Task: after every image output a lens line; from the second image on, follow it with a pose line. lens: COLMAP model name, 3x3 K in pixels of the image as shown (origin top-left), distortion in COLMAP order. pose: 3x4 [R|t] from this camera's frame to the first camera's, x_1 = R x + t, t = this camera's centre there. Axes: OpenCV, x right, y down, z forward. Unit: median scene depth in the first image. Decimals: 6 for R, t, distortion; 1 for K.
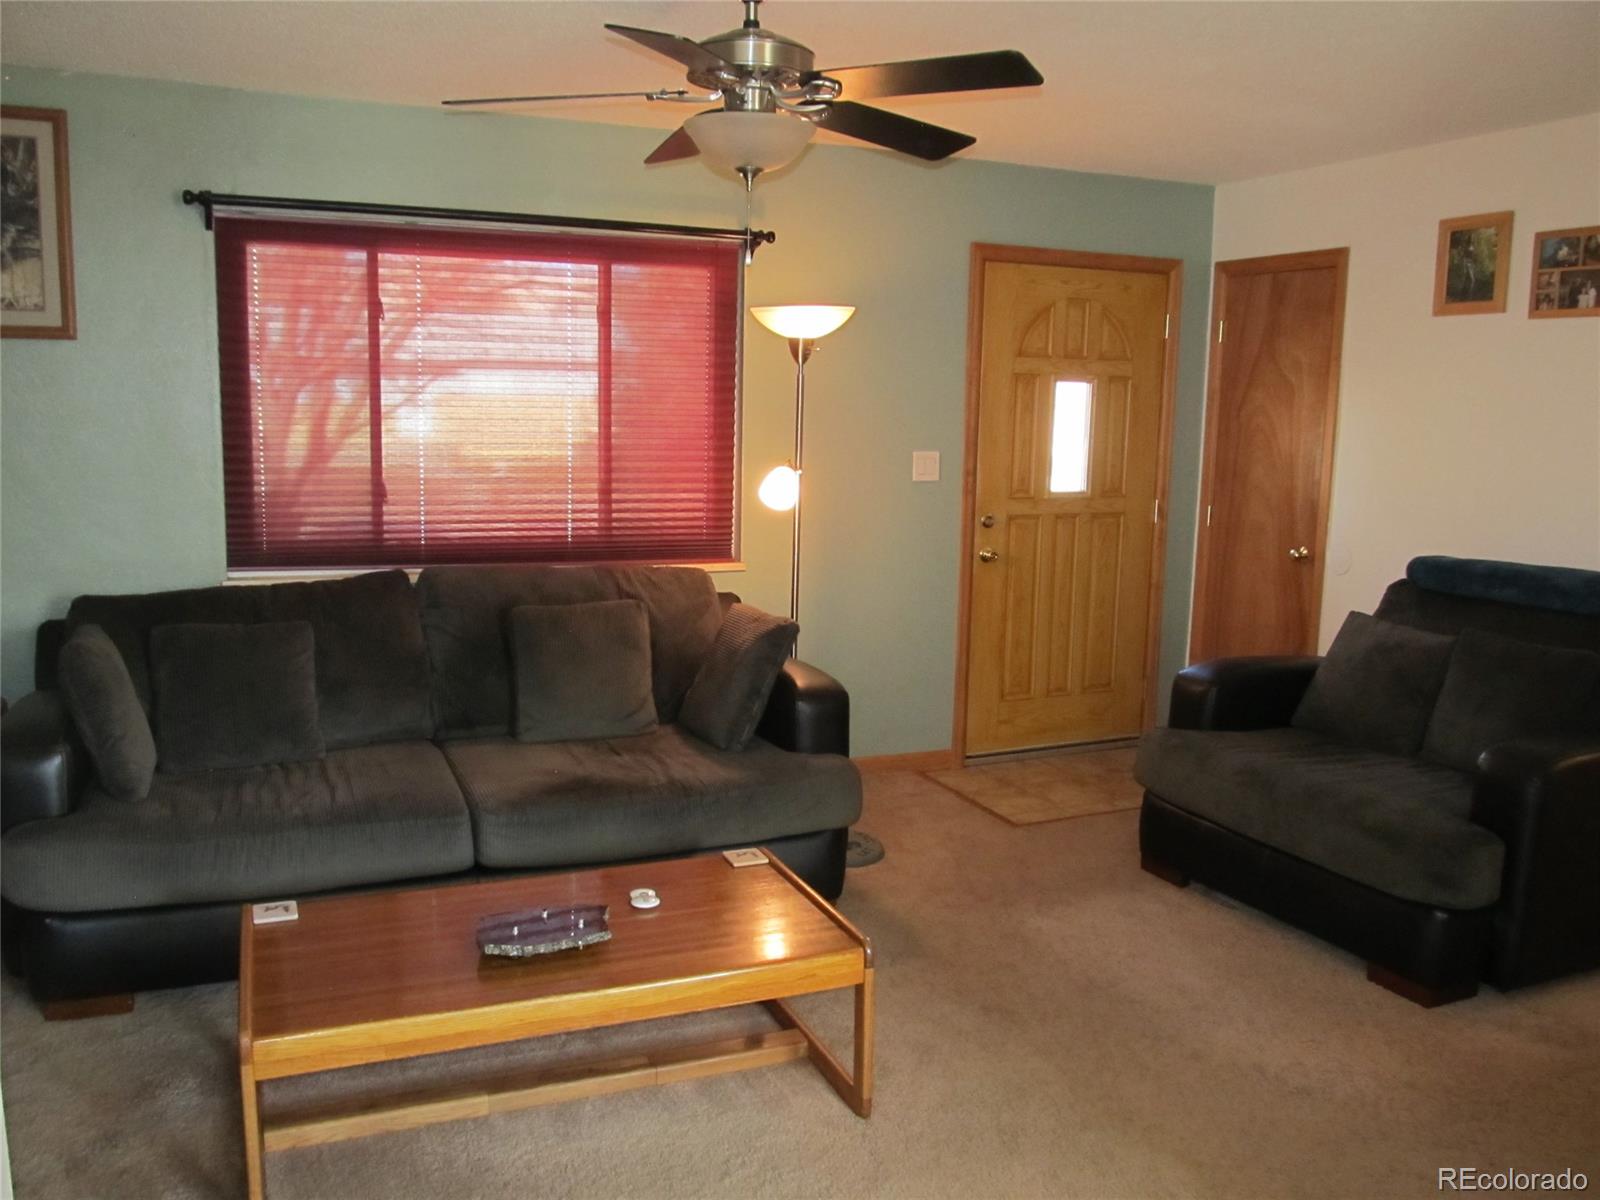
lens RADIAL K [[1358.7, 0, 779.4], [0, 1358.7, 600.5], [0, 0, 1]] dist [-0.008184, 0.023138]
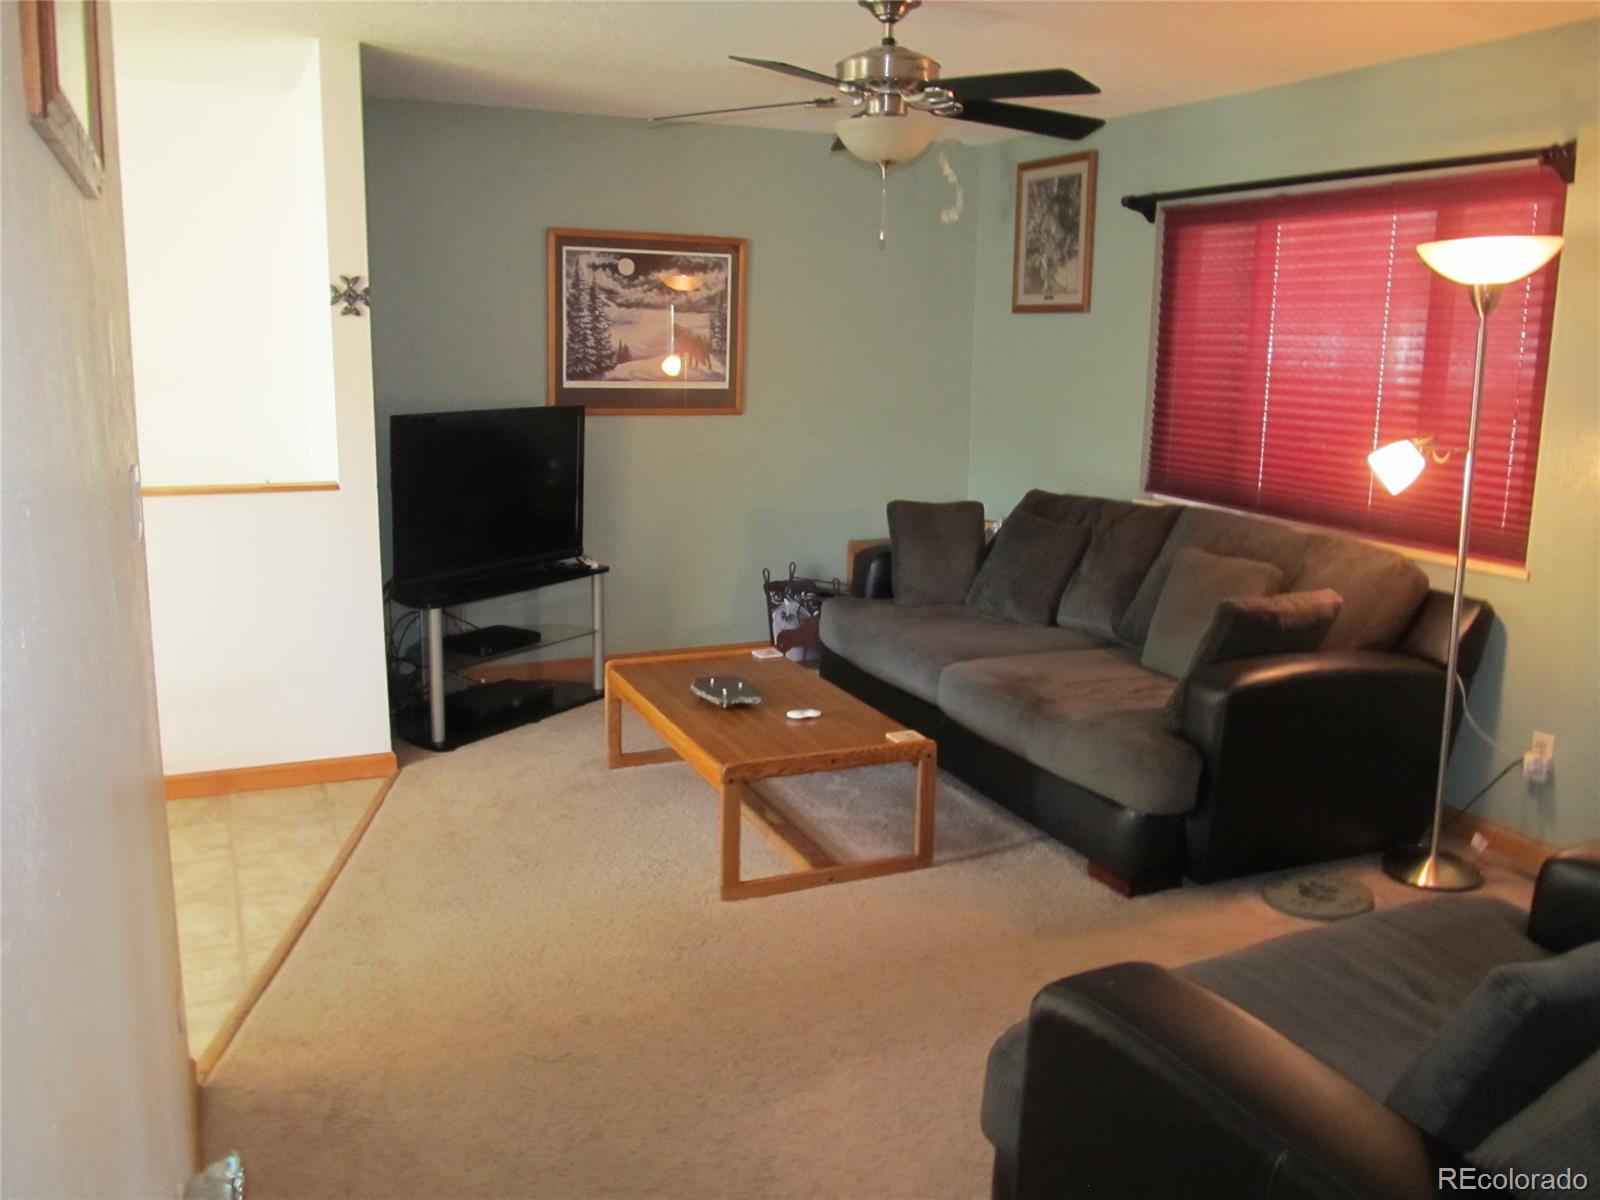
lens RADIAL K [[1358.7, 0, 779.4], [0, 1358.7, 600.5], [0, 0, 1]] dist [-0.008184, 0.023138]
pose [[0.042212, 0.181461, -0.982492, 0.867654], [-0.160809, 0.971781, 0.172574, -0.090138], [0.986083, 0.150708, 0.070201, 0.605708]]
